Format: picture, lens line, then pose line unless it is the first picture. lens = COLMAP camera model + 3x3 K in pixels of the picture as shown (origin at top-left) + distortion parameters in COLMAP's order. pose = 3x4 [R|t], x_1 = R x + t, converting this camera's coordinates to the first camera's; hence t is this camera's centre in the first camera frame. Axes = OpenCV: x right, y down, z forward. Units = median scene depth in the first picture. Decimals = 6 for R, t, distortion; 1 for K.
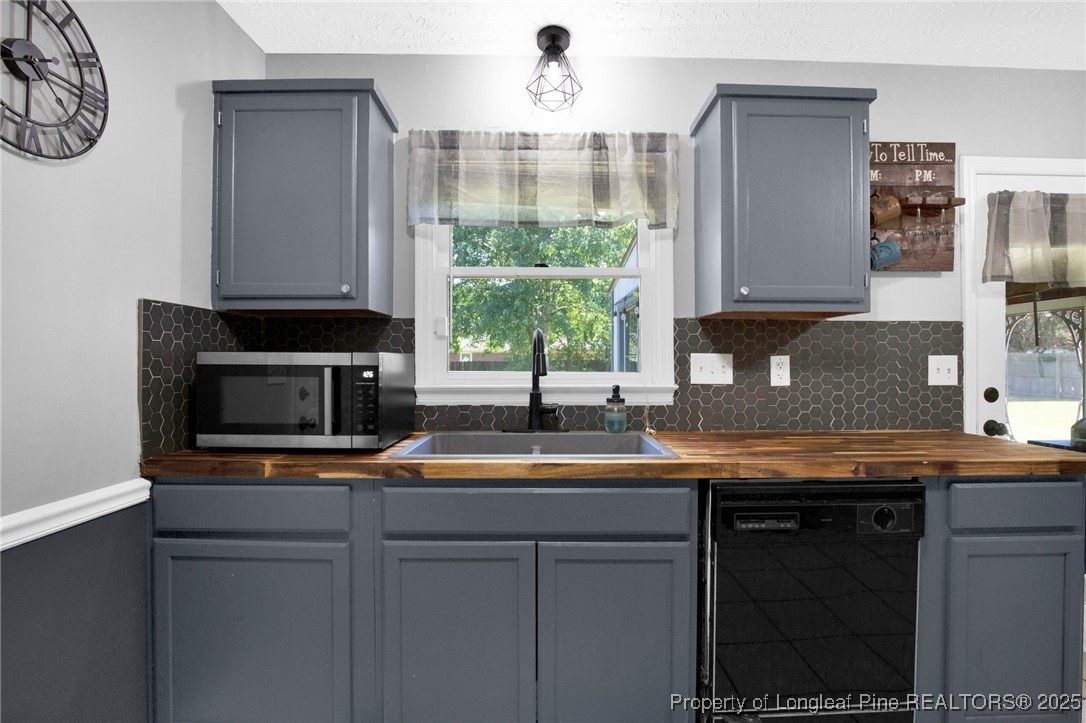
lens RADIAL K [[511.0, 0, 547.9], [0, 511.0, 364.9], [0, 0, 1]] dist [-0.019117, 0.000212]
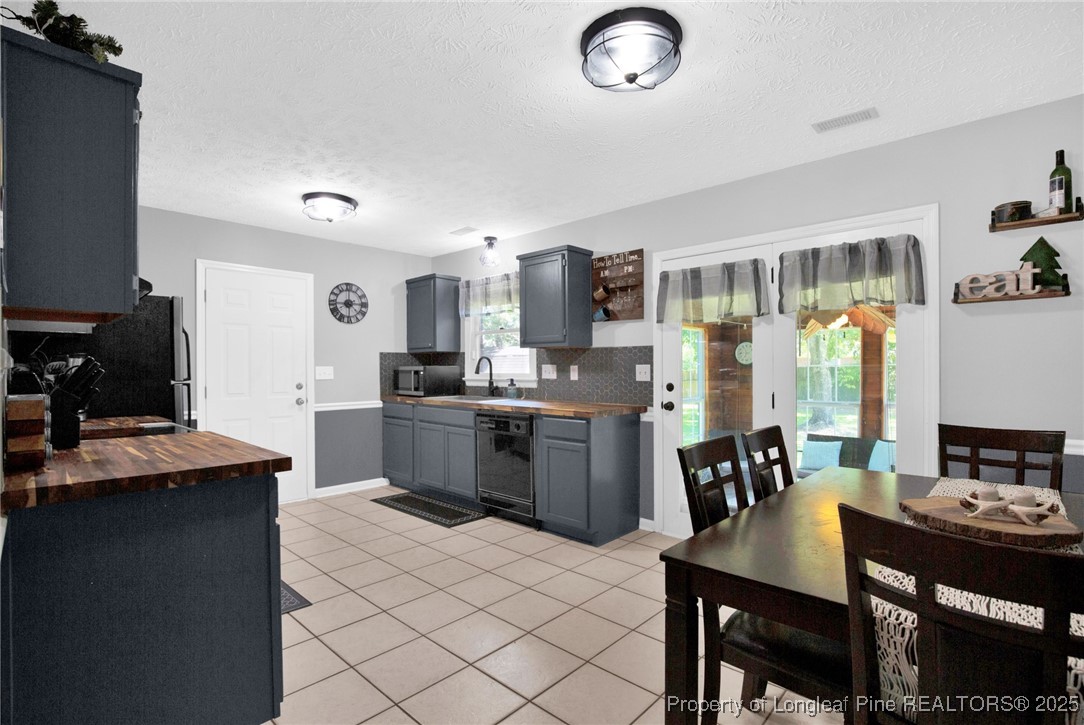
lens RADIAL K [[506.9, 0, 541.9], [0, 506.9, 377.8], [0, 0, 1]] dist [0.000067, 0.000043]
pose [[0.715189, 0.010050, -0.698859, 1.838638], [-0.000182, 0.999899, 0.014193, 0.003030], [0.698931, -0.010024, 0.715119, -0.579232]]
